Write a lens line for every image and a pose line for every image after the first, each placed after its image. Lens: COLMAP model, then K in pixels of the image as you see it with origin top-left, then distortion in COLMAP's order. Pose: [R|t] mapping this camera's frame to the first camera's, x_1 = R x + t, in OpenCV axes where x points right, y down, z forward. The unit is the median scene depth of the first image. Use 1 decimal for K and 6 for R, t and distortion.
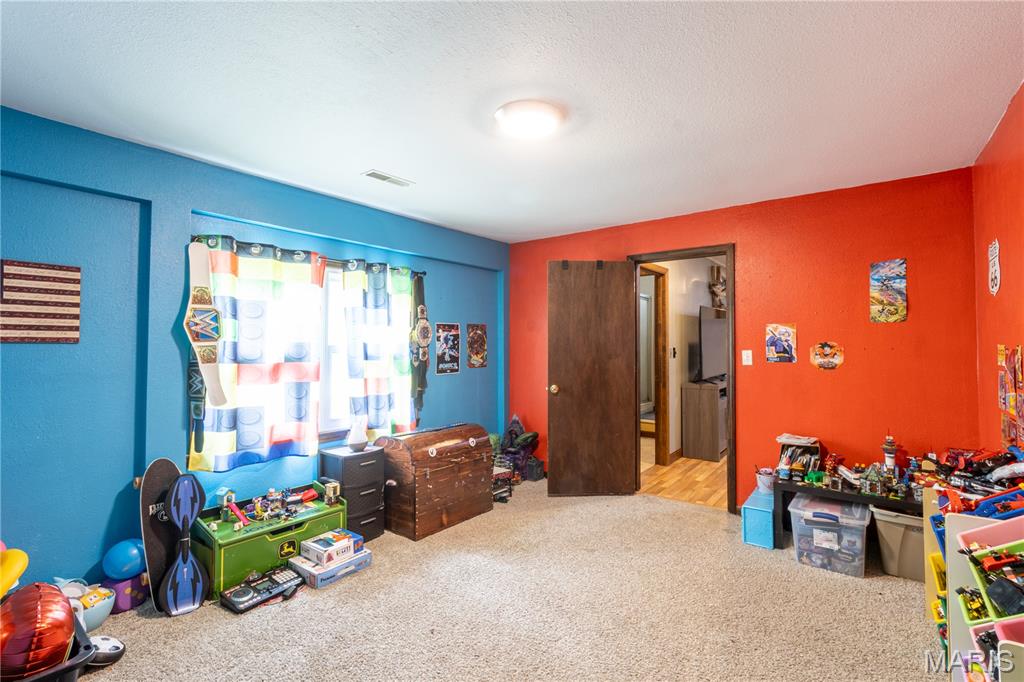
lens RADIAL K [[478.2, 0, 511.9], [0, 478.2, 338.5], [0, 0, 1]] dist [0.002441, 0.001237]
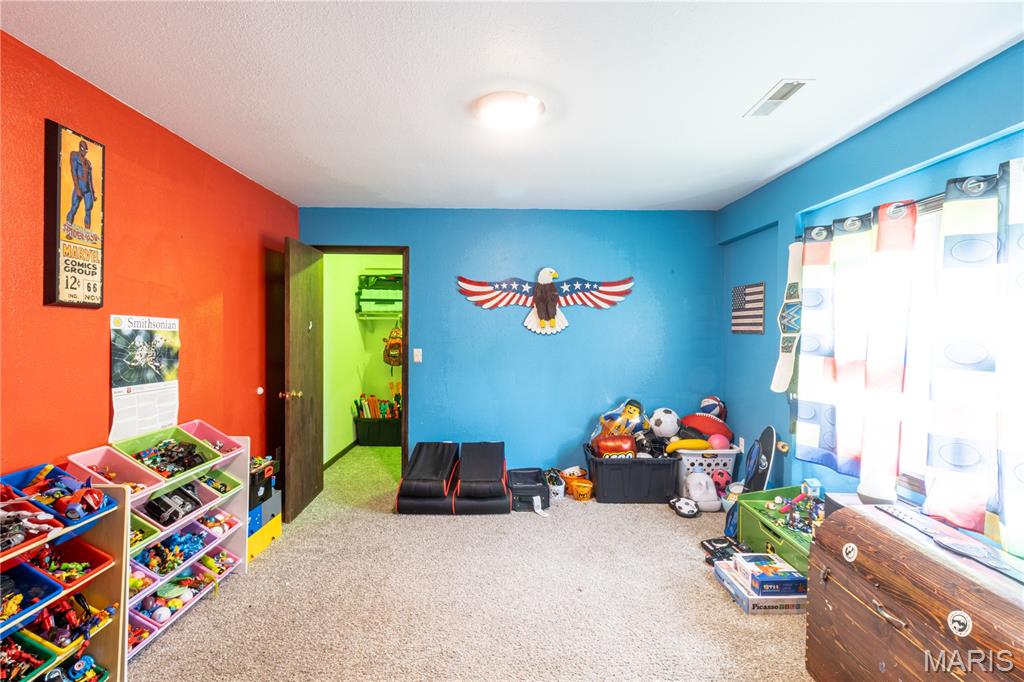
lens RADIAL K [[478.2, 0, 512.1], [0, 478.2, 338.4], [0, 0, 1]] dist [0.002441, 0.001237]
pose [[-0.787831, 0.012529, -0.615764, 0.567393], [0.012769, 0.999910, 0.004009, 0.006822], [0.615759, -0.004704, -0.787920, 1.580856]]
